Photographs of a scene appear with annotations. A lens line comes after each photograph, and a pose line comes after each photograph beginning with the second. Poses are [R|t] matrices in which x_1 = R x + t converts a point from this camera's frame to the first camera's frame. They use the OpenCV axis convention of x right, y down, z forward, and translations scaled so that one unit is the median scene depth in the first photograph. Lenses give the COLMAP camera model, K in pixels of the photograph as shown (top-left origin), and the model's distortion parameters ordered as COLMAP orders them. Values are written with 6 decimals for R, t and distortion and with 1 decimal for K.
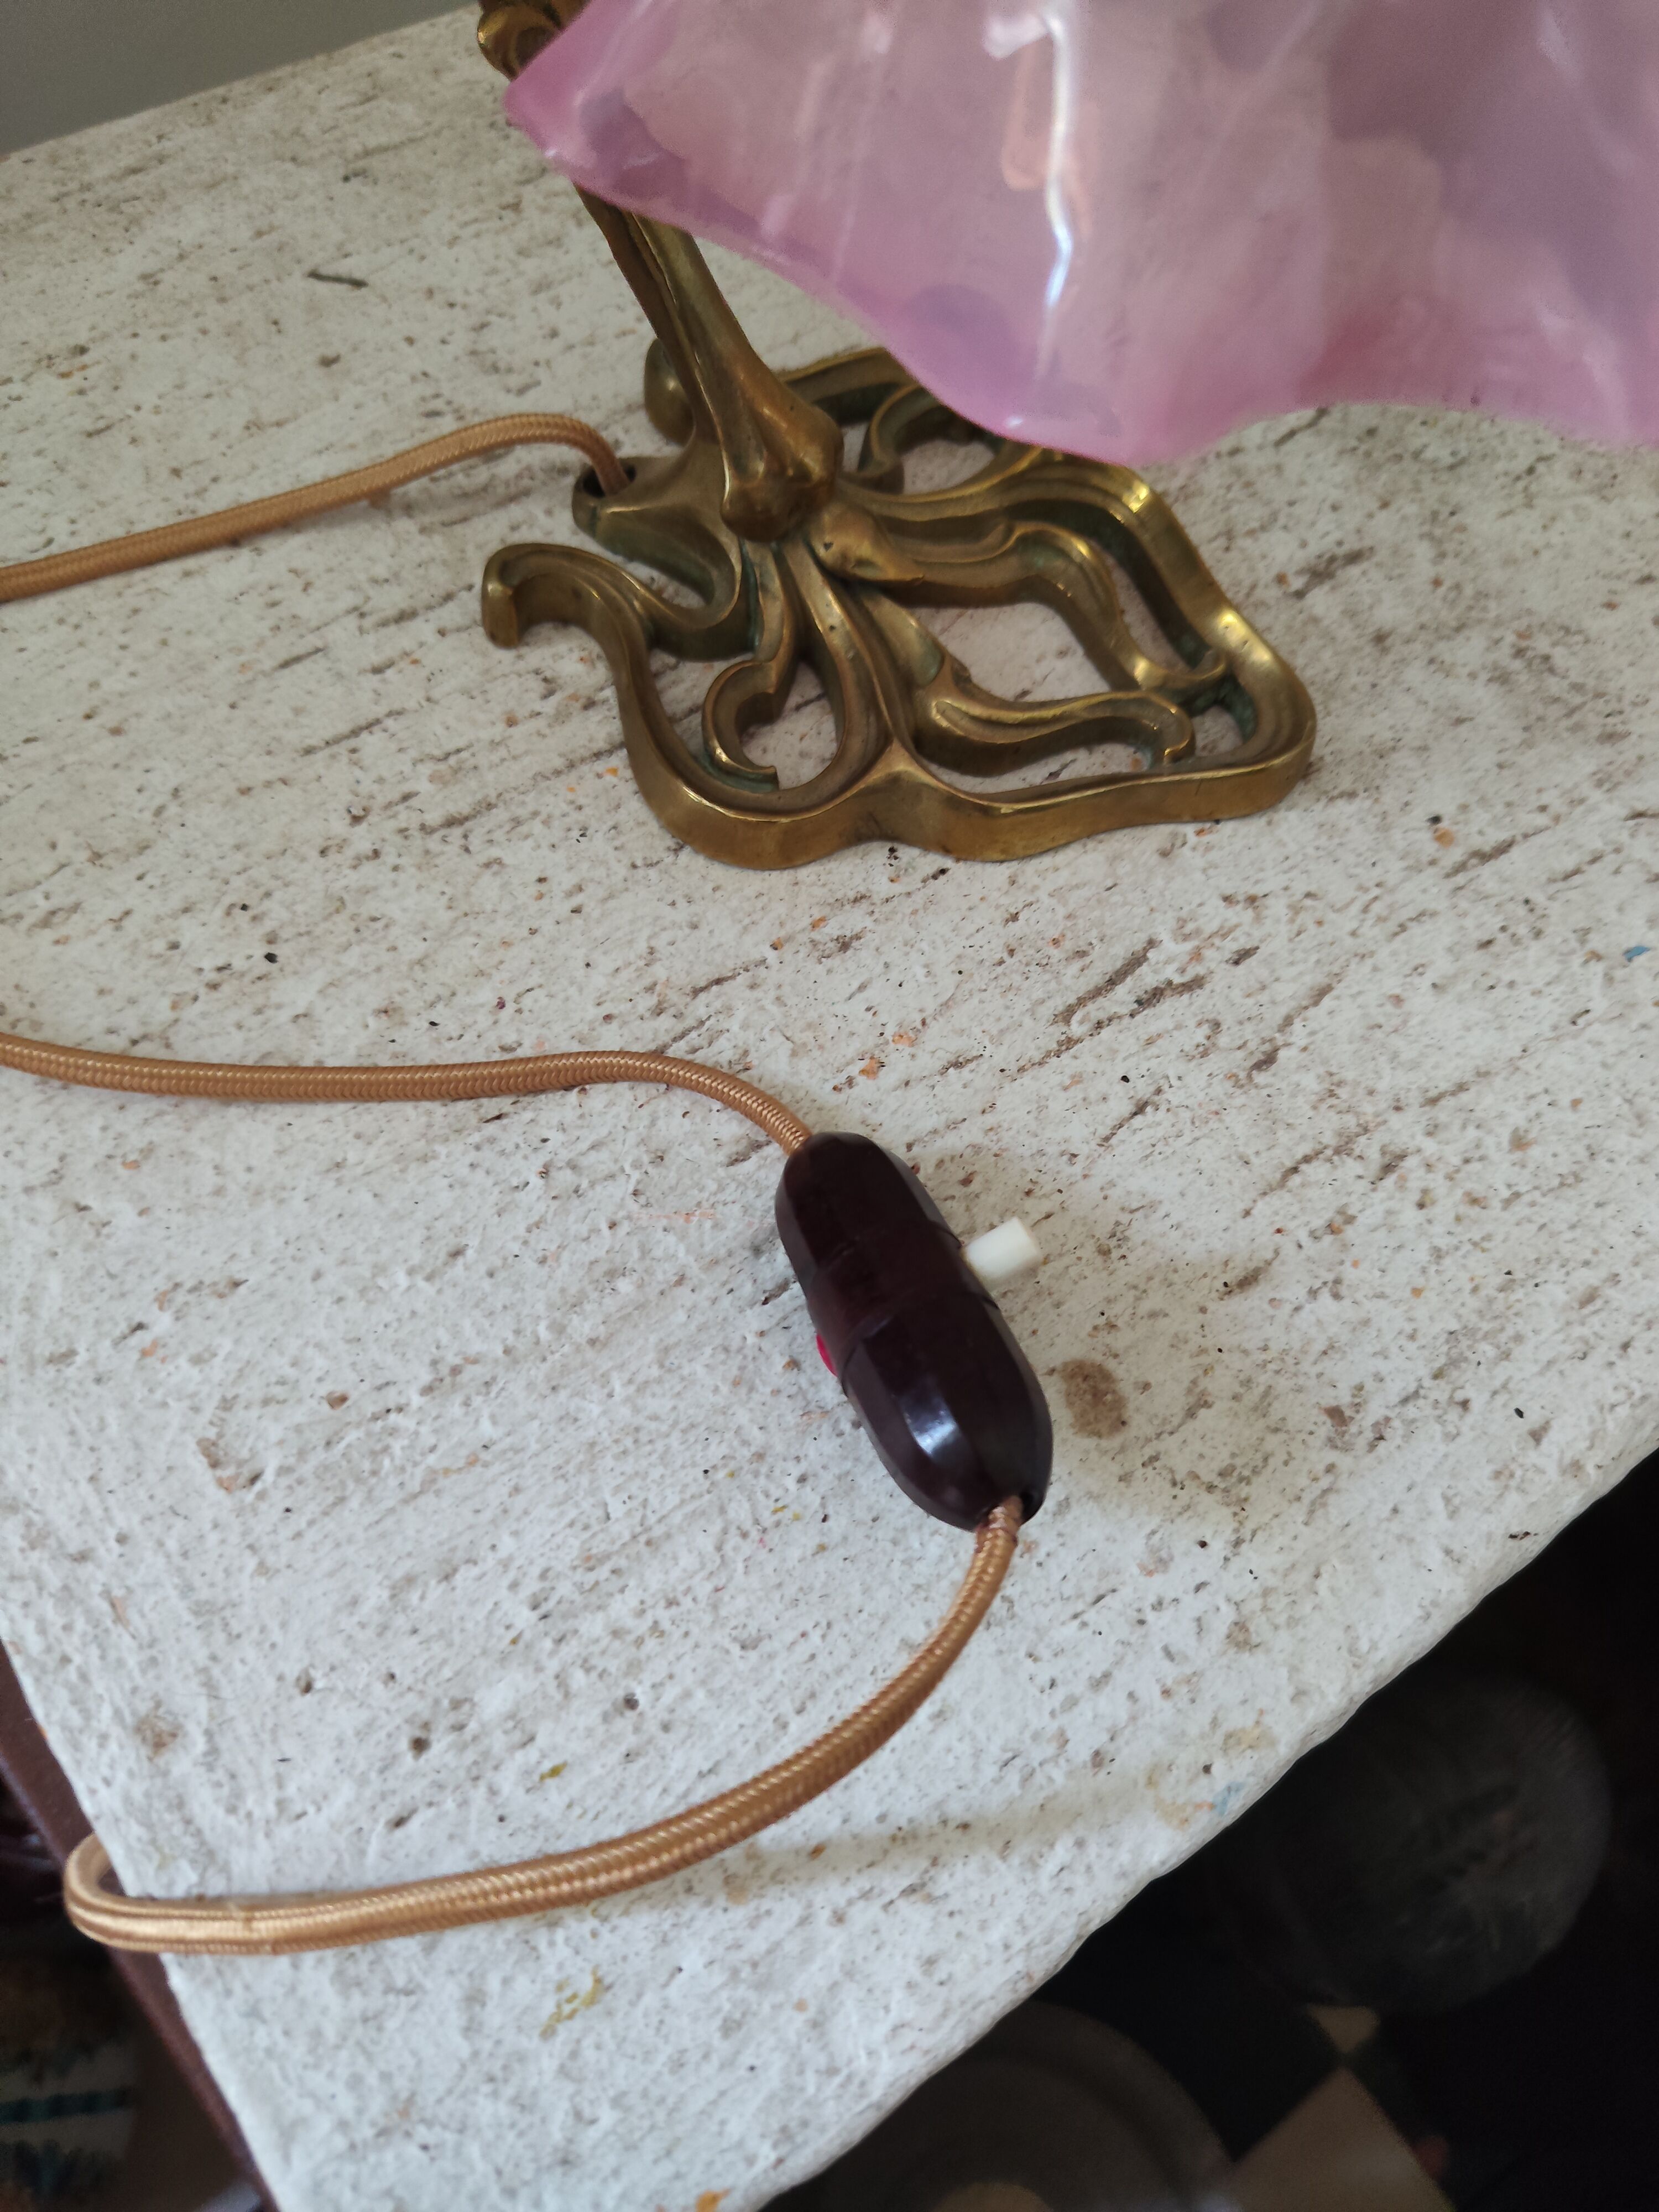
lens RADIAL K [[1533.0, 0, 827.3], [0, 1533.0, 1129.8], [0, 0, 1]] dist [0.084025, -0.222582]
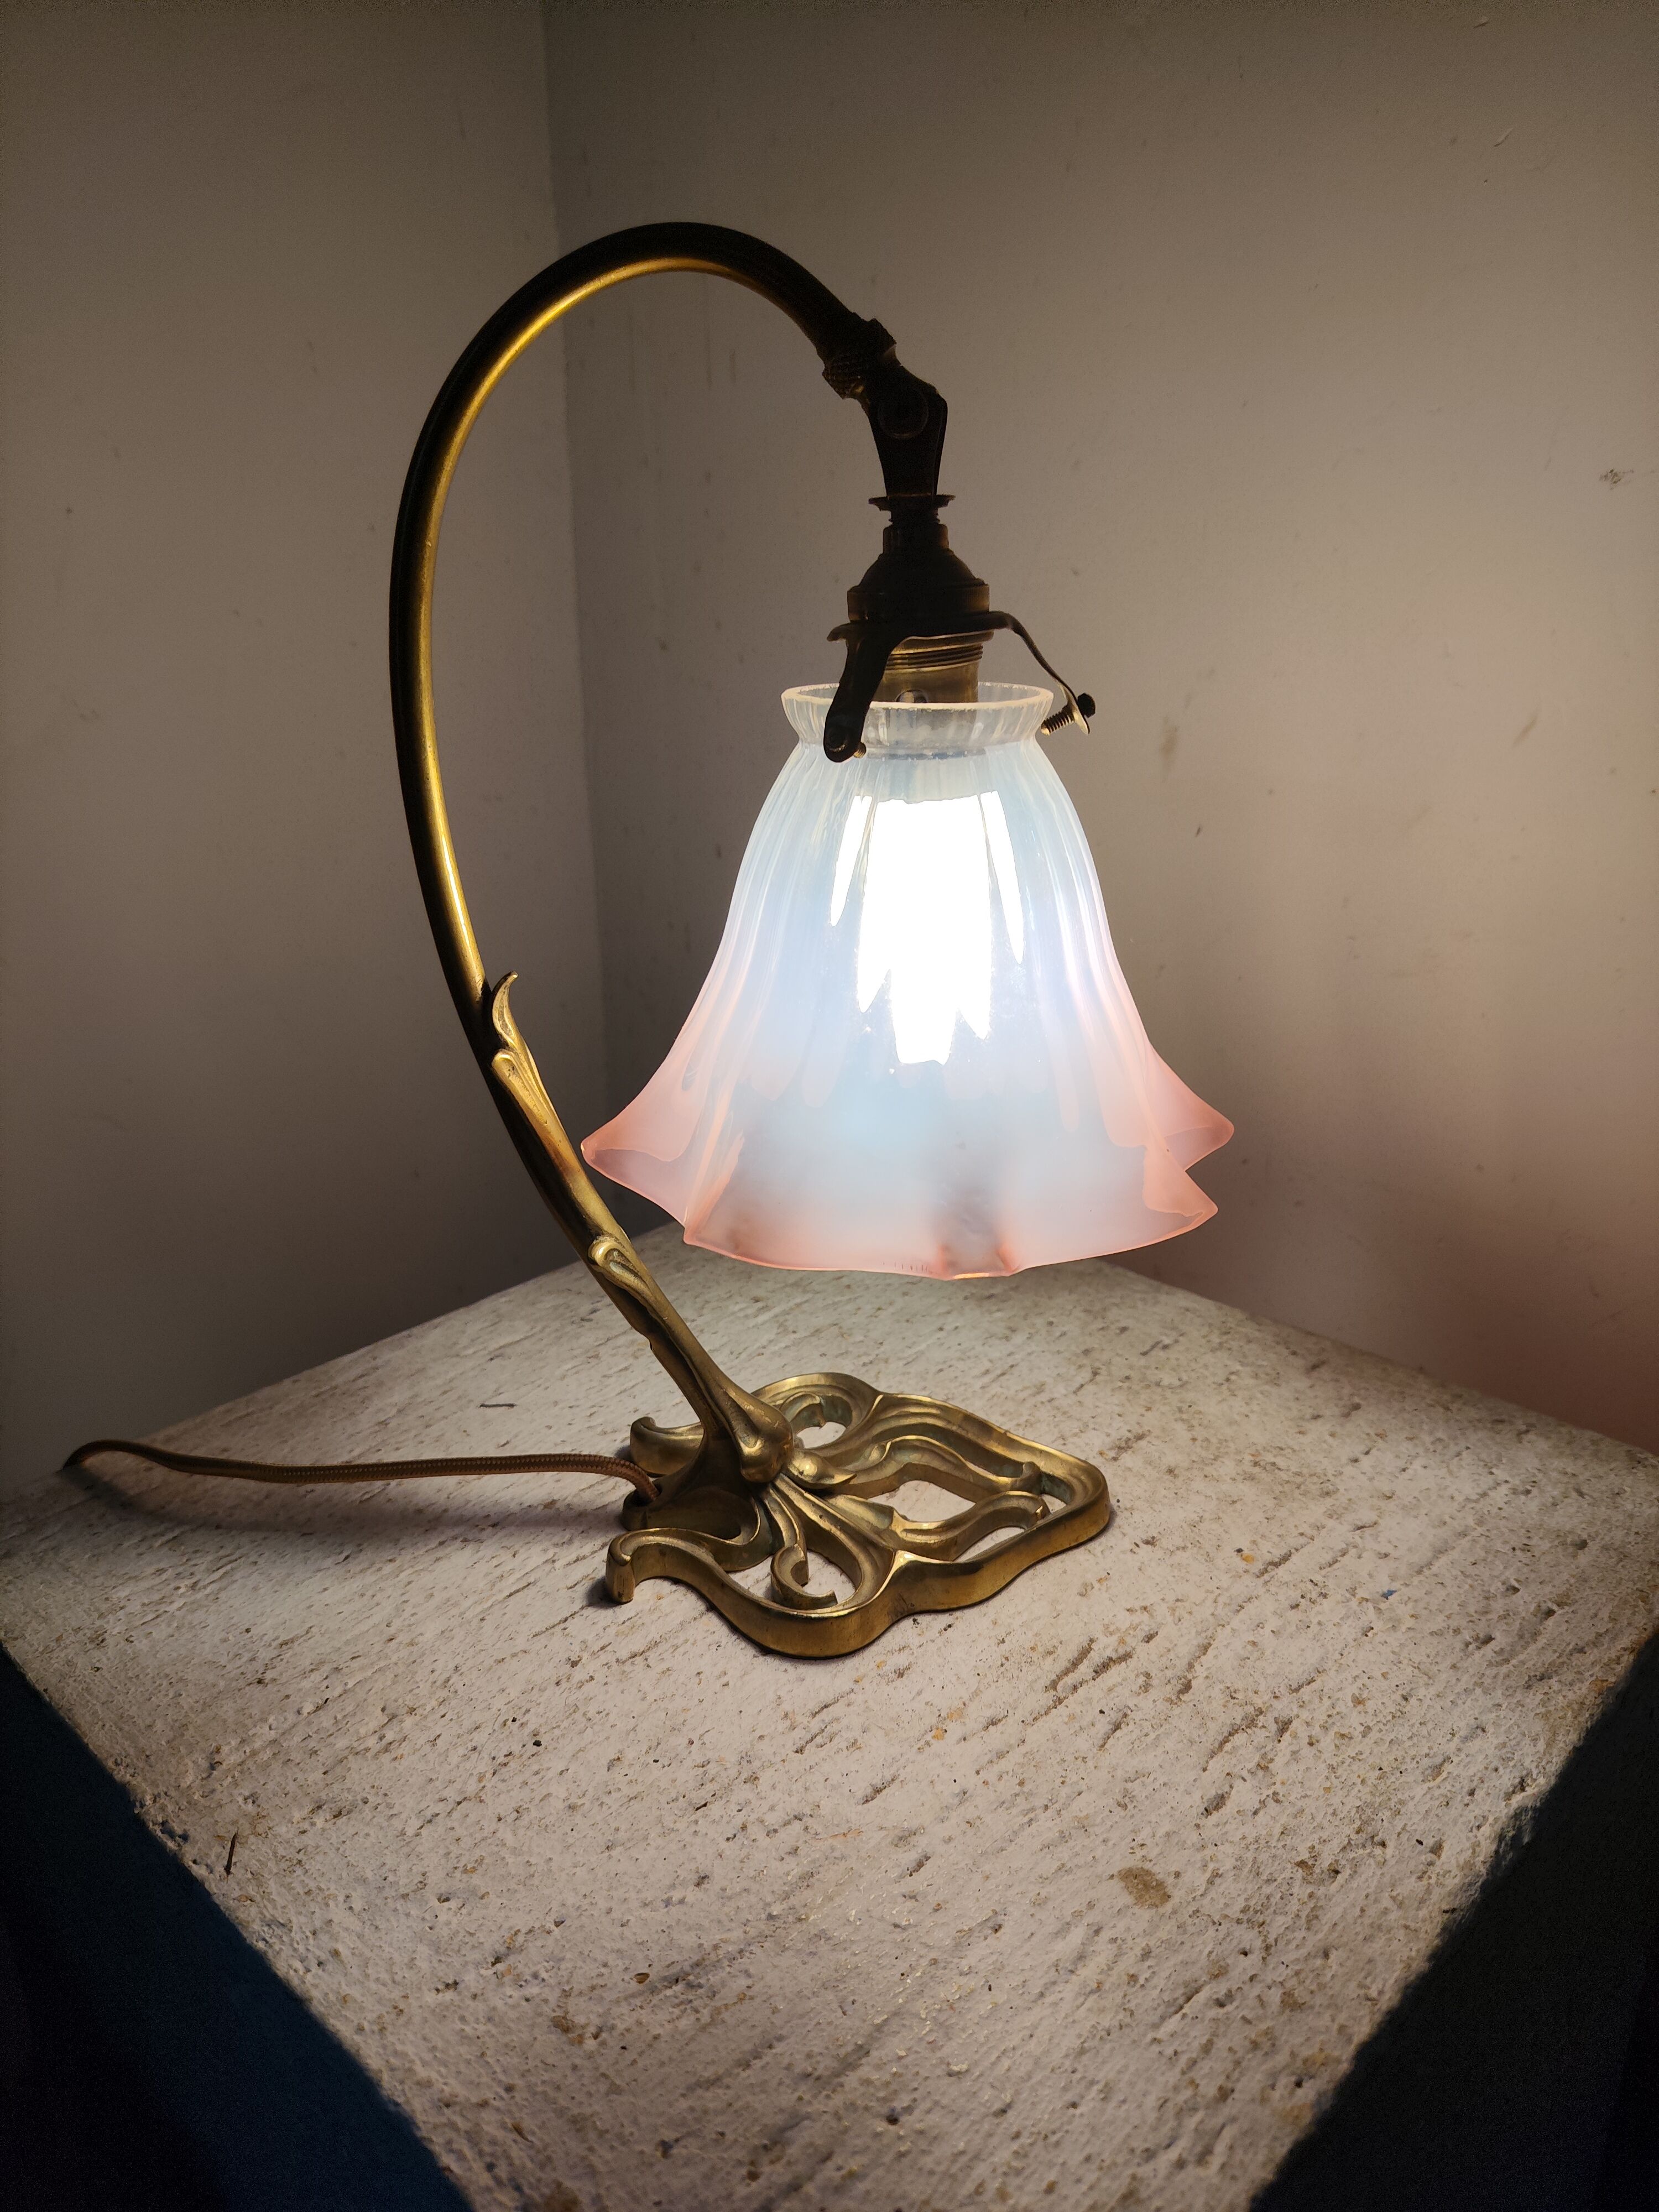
lens RADIAL K [[1533.0, 0, 827.3], [0, 1533.0, 1129.8], [0, 0, 1]] dist [0.084025, -0.222582]
pose [[0.979748, -0.147481, 0.135440, -0.189175], [0.200205, 0.709453, -0.675718, 0.521478], [0.003567, 0.689148, 0.724611, -0.493860]]
